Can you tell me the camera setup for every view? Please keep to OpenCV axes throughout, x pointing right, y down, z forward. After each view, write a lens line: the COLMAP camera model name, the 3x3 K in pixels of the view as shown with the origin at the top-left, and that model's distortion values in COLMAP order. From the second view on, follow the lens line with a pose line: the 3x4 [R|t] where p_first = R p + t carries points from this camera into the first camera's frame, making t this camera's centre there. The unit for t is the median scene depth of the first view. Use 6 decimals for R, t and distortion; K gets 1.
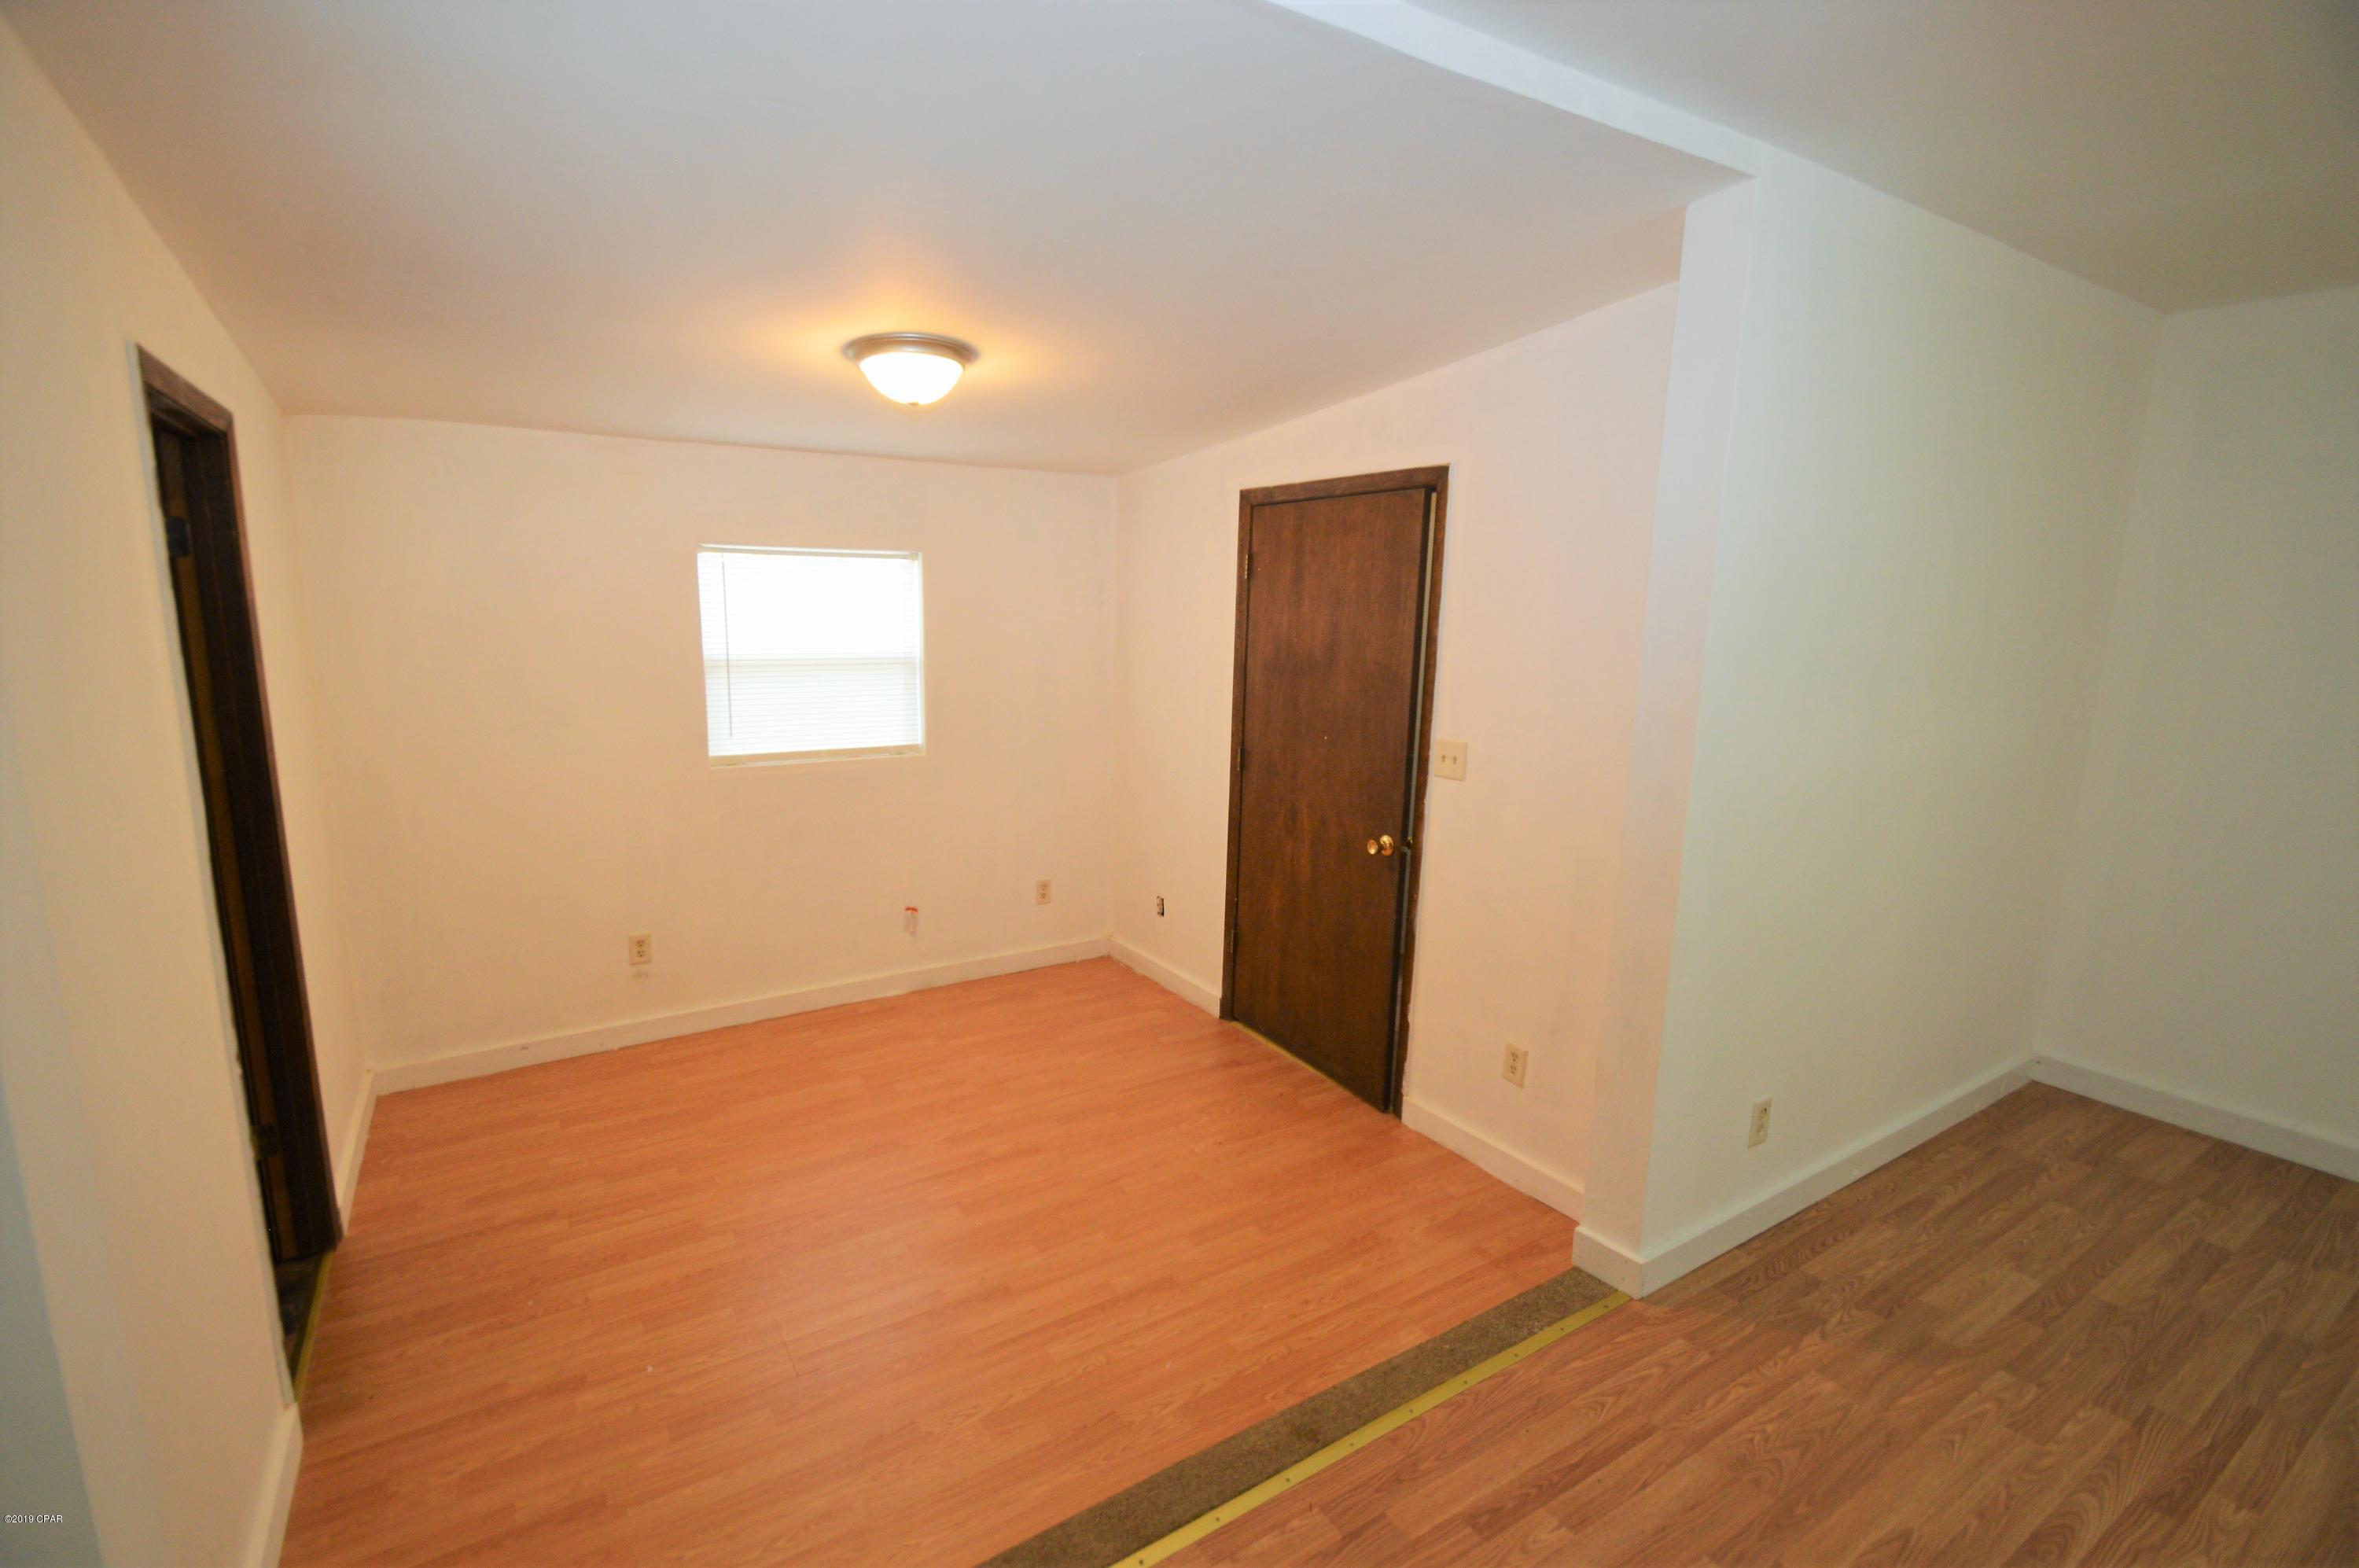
lens RADIAL K [[1050.9, 0, 1156.7], [0, 1050.9, 793.9], [0, 0, 1]] dist [0.019815, -0.020047]
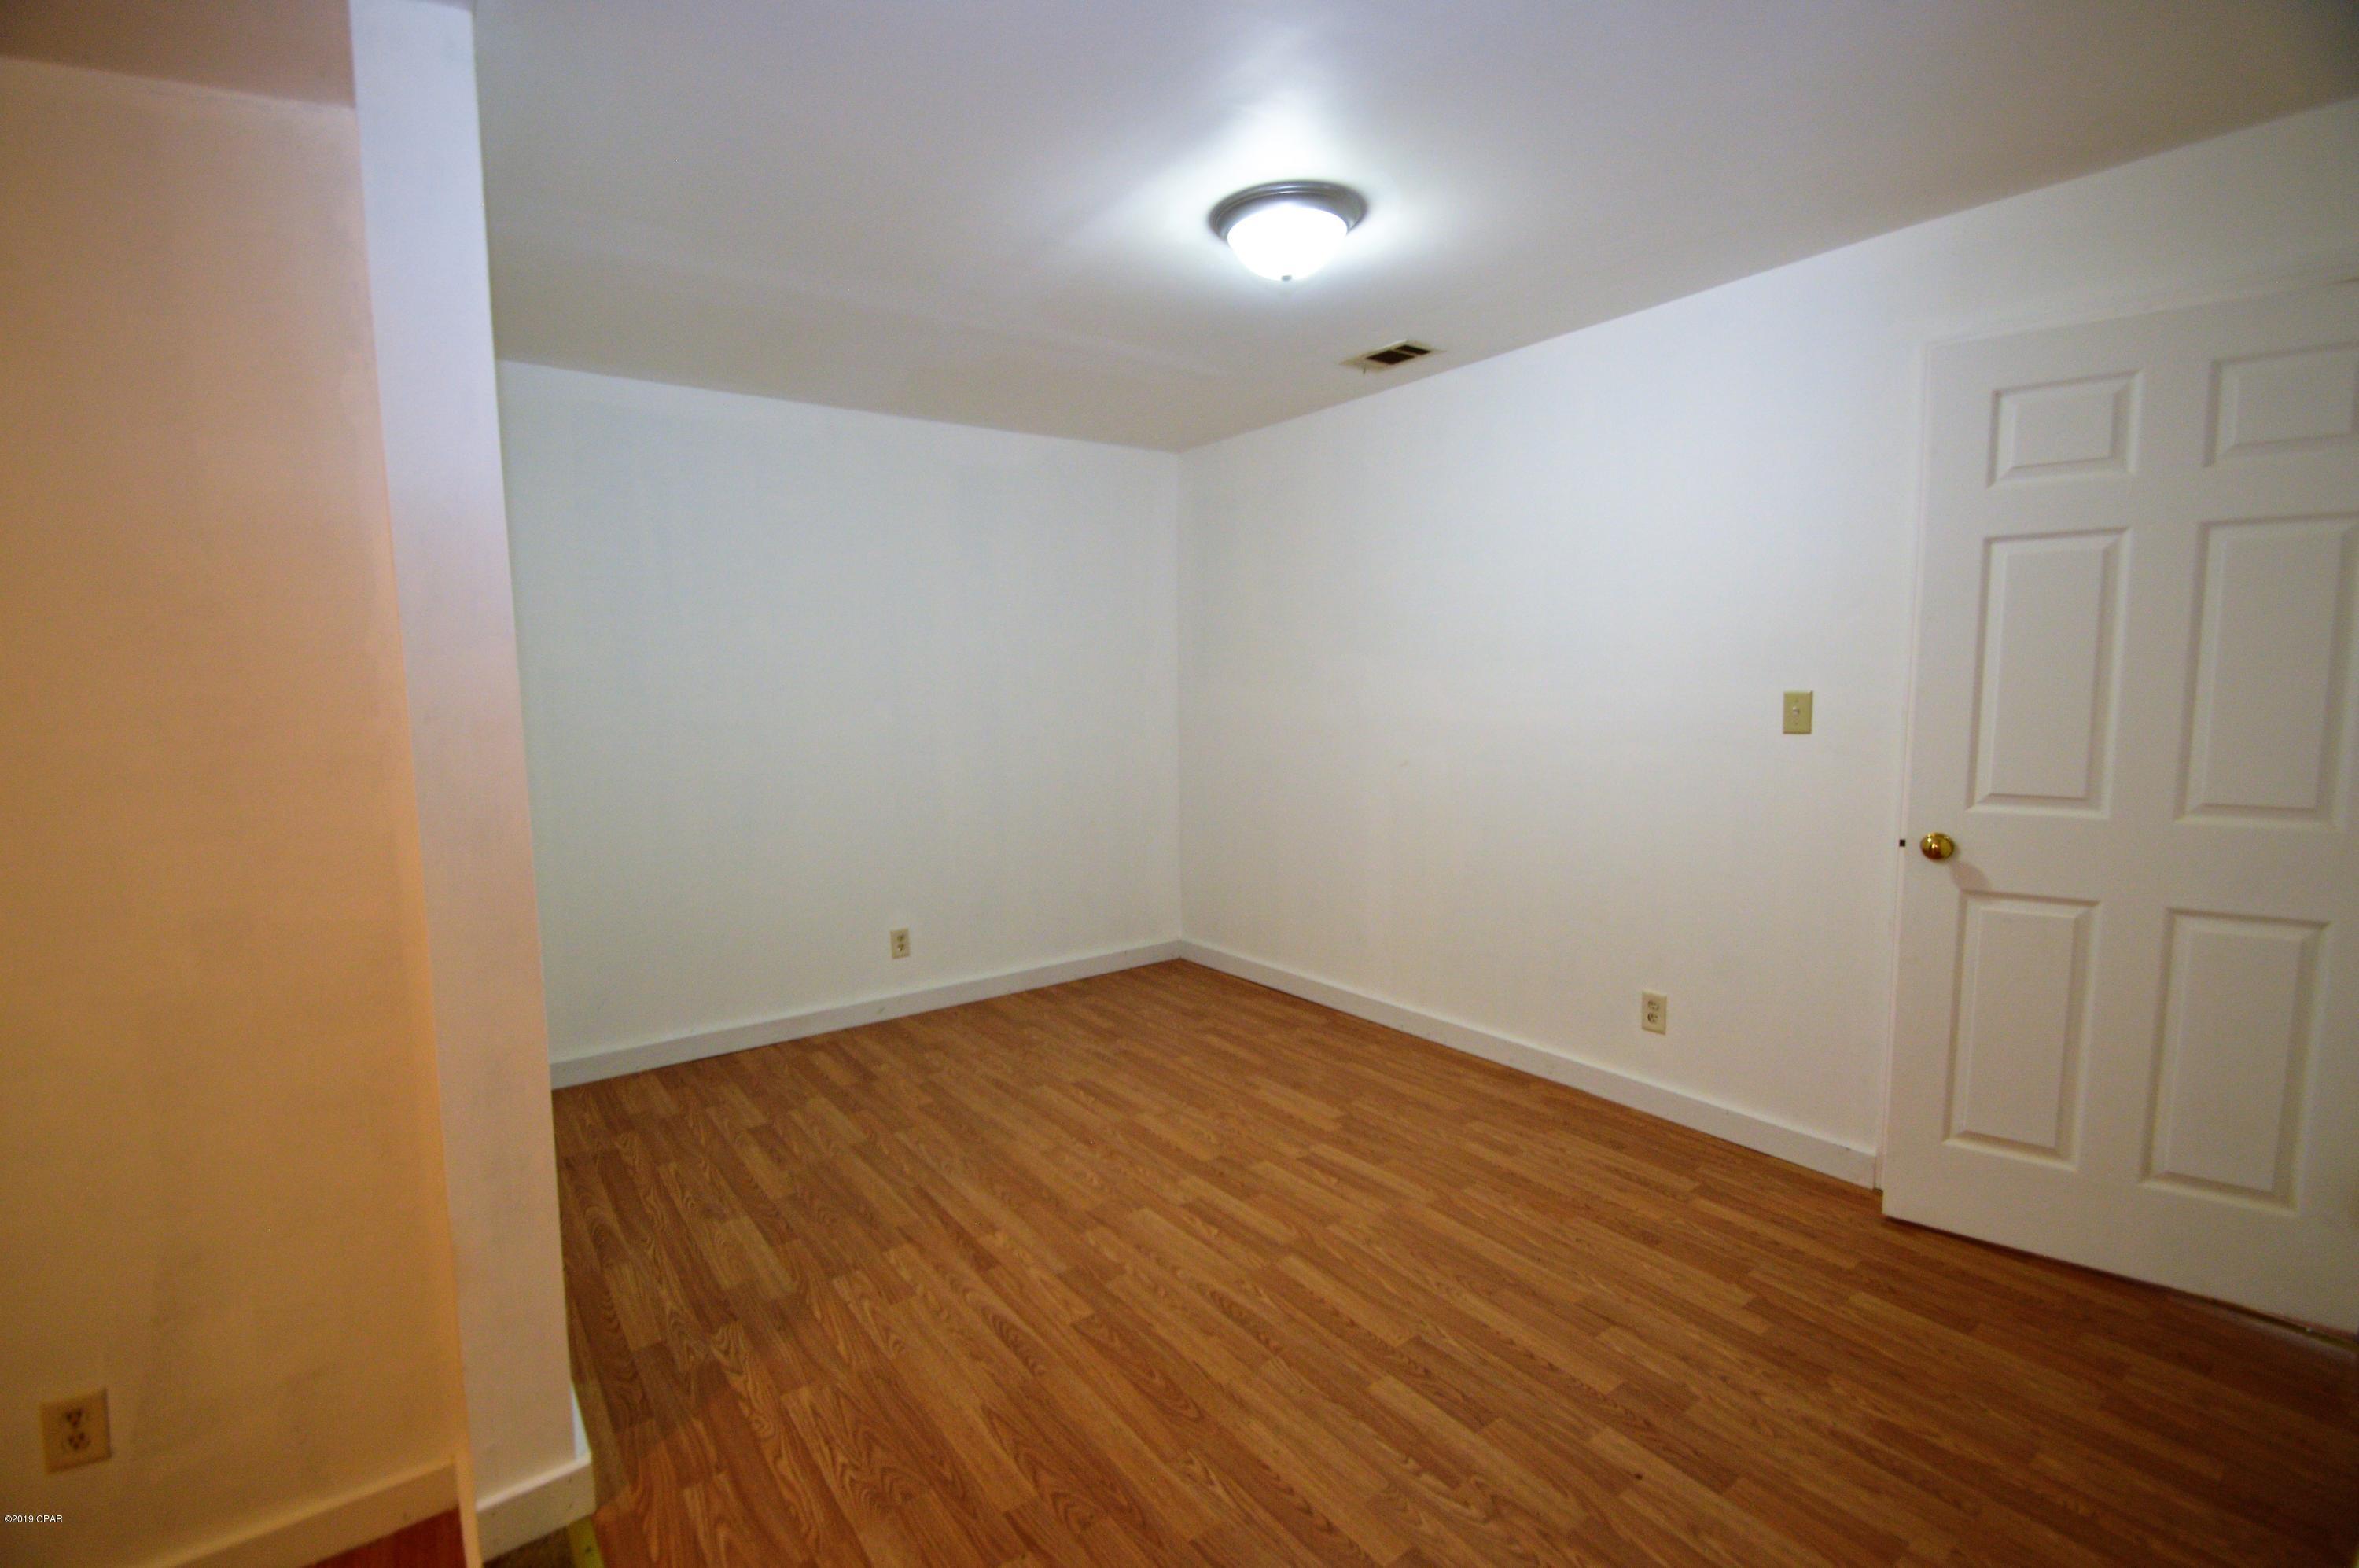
lens RADIAL K [[1050.9, 0, 1156.7], [0, 1050.9, 793.9], [0, 0, 1]] dist [0.019815, -0.020047]
pose [[-0.068468, -0.118022, 0.990648, -0.235391], [0.193343, 0.972583, 0.129232, -0.027277], [-0.978739, 0.200383, -0.043772, 0.534837]]
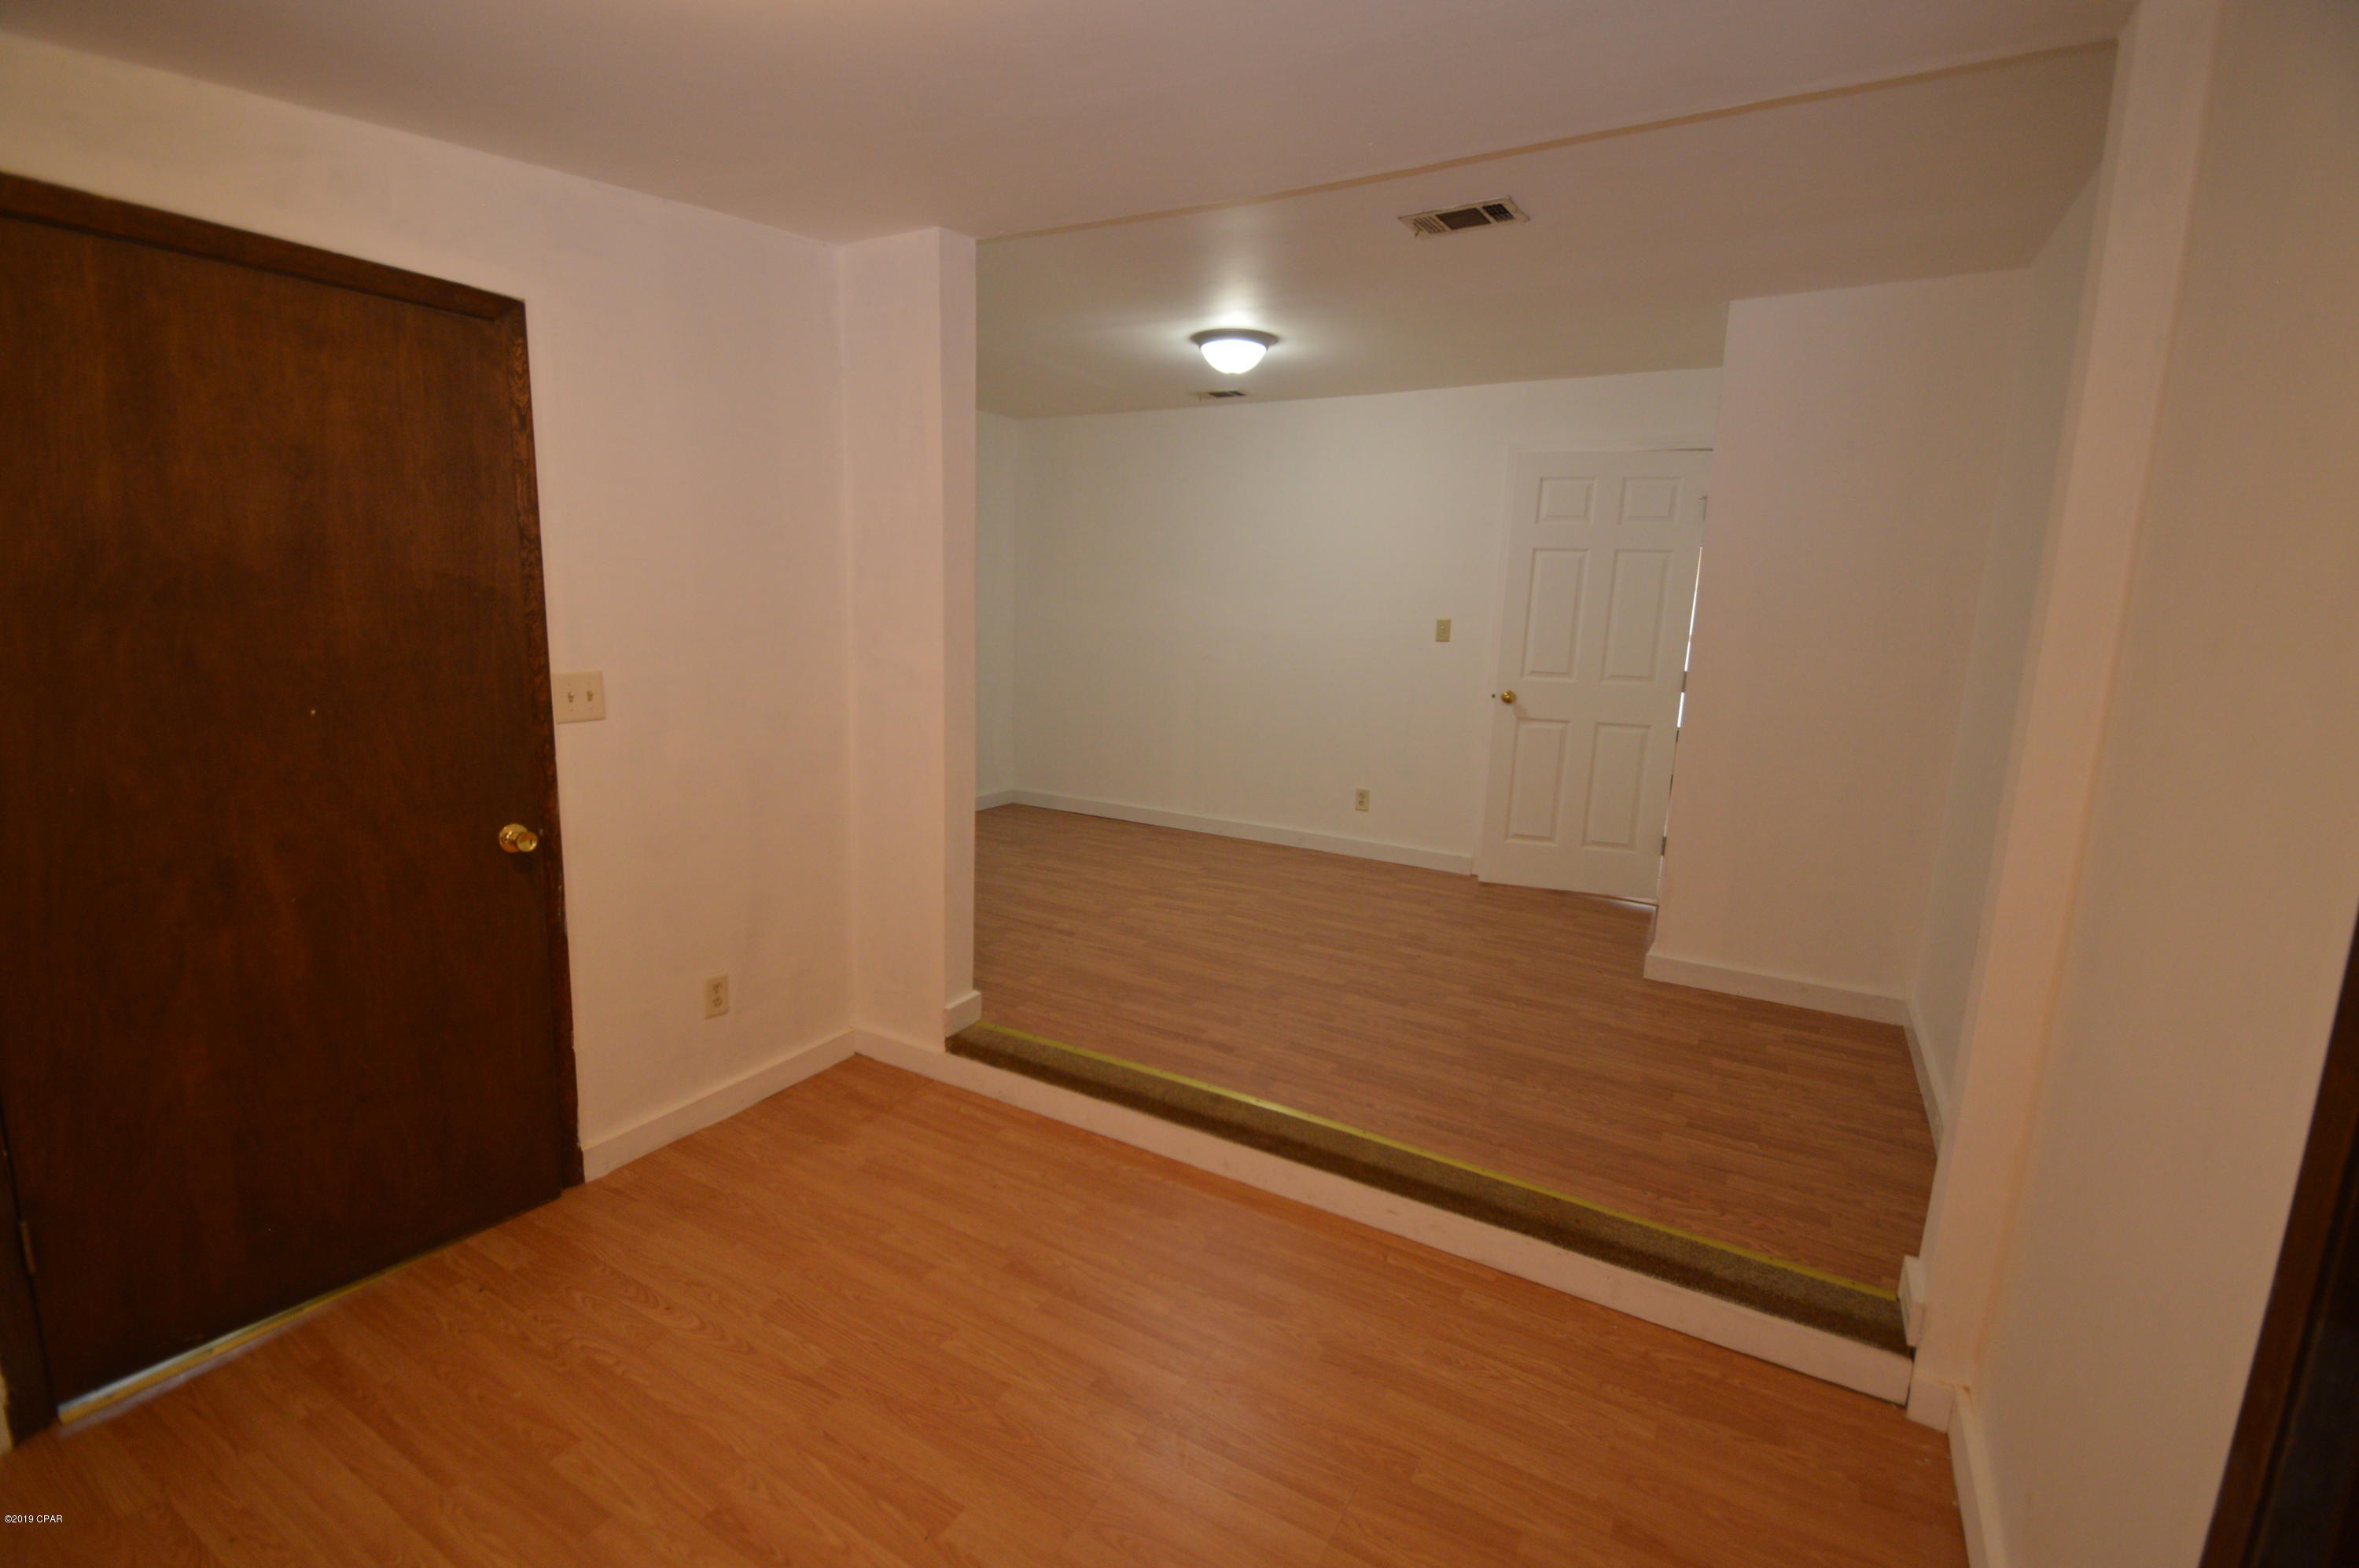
lens RADIAL K [[1050.9, 0, 1156.7], [0, 1050.9, 793.9], [0, 0, 1]] dist [0.019815, -0.020047]
pose [[-0.453798, -0.187610, 0.871132, -0.820271], [0.121566, 0.955413, 0.269088, -0.163966], [-0.882774, 0.228012, -0.410757, 1.275089]]
